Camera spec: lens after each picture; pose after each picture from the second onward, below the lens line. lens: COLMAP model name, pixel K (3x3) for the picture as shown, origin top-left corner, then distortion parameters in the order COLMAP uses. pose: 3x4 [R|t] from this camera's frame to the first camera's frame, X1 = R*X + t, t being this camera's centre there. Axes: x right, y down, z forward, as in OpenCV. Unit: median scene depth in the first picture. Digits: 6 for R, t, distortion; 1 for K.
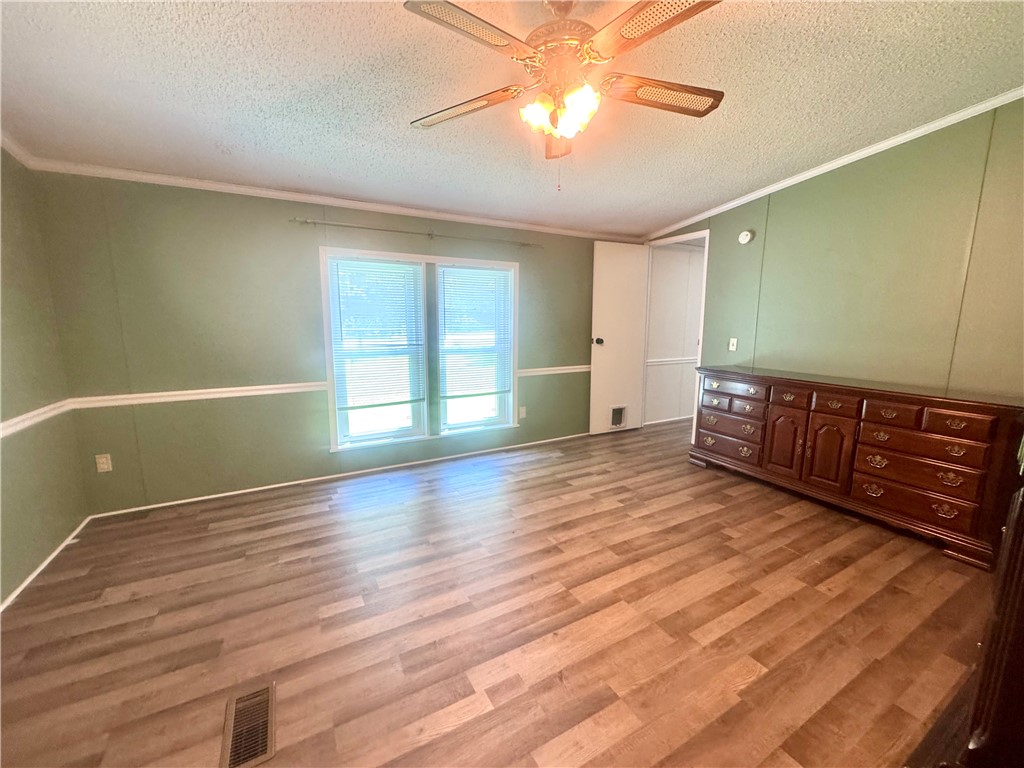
lens RADIAL K [[410.2, 0, 511.8], [0, 410.2, 383.8], [0, 0, 1]] dist [-0.002087, 0.000108]
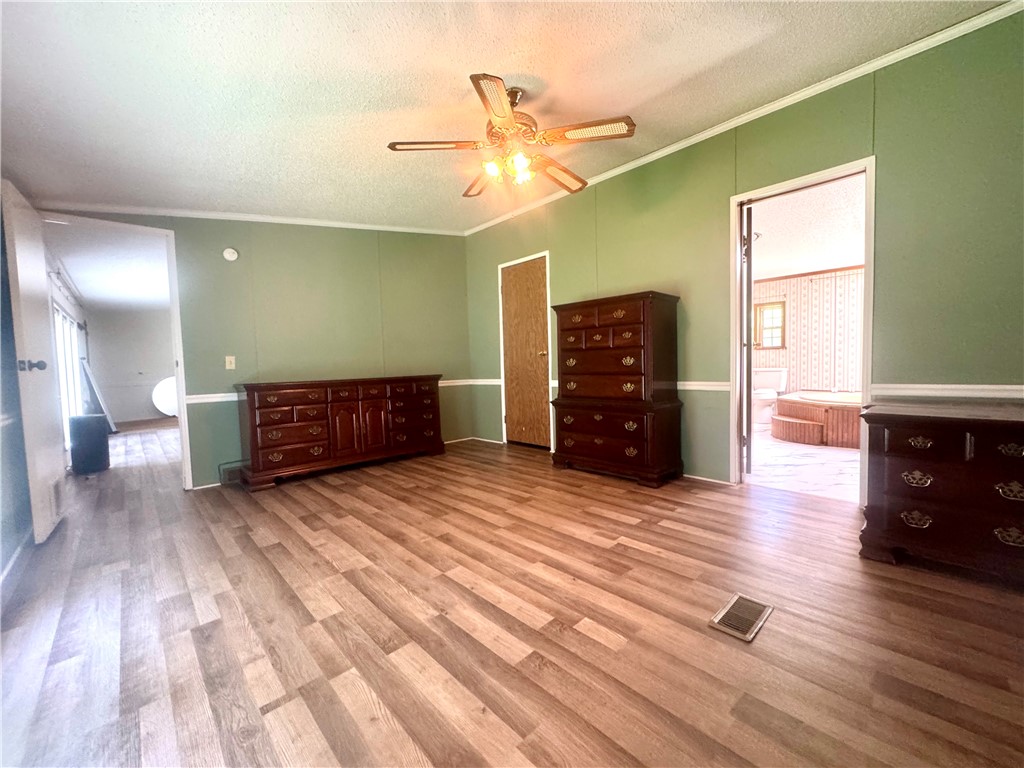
lens RADIAL K [[410.2, 0, 514.4], [0, 410.2, 382.0], [0, 0, 1]] dist [-0.002087, 0.000108]
pose [[-0.249794, -0.042006, 0.967387, -0.843286], [0.182649, 0.979080, 0.089677, -0.025600], [-0.950917, 0.199093, -0.236896, 0.939791]]
